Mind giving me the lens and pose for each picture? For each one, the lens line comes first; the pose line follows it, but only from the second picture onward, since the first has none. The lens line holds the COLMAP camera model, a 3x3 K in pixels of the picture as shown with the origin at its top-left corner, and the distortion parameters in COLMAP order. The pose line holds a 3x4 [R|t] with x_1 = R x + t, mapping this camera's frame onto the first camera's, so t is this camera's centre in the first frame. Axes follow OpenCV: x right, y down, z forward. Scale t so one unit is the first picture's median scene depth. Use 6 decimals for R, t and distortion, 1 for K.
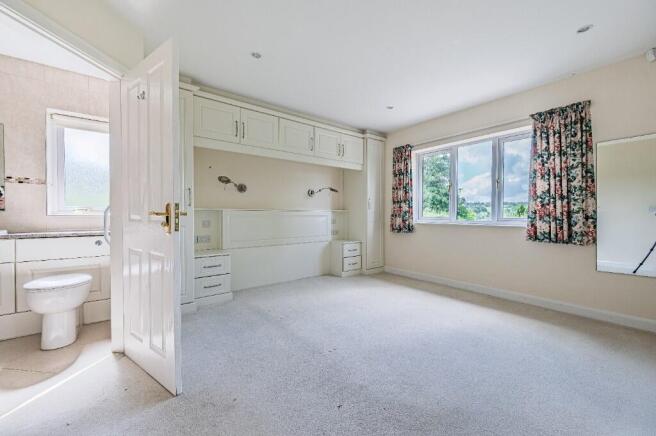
lens RADIAL K [[256.6, 0, 329.1], [0, 256.6, 218.1], [0, 0, 1]] dist [-0.001471, -0.000106]
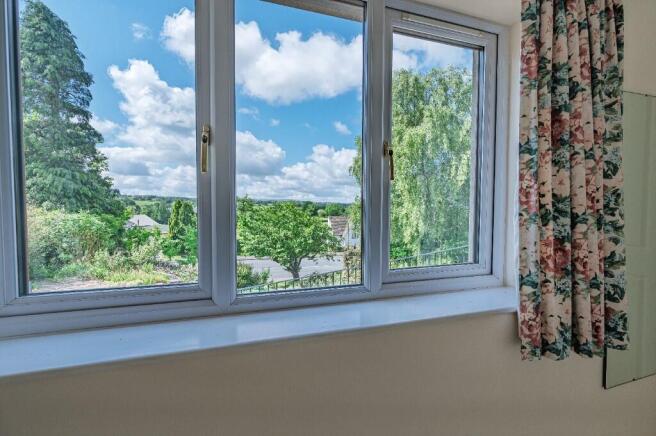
lens RADIAL K [[256.6, 0, 329.2], [0, 256.6, 215.0], [0, 0, 1]] dist [-0.001471, -0.000106]
pose [[0.363702, -0.028746, 0.931072, 0.422357], [0.015338, 0.999573, 0.024869, -0.093500], [-0.931389, 0.005236, 0.363987, 1.117424]]
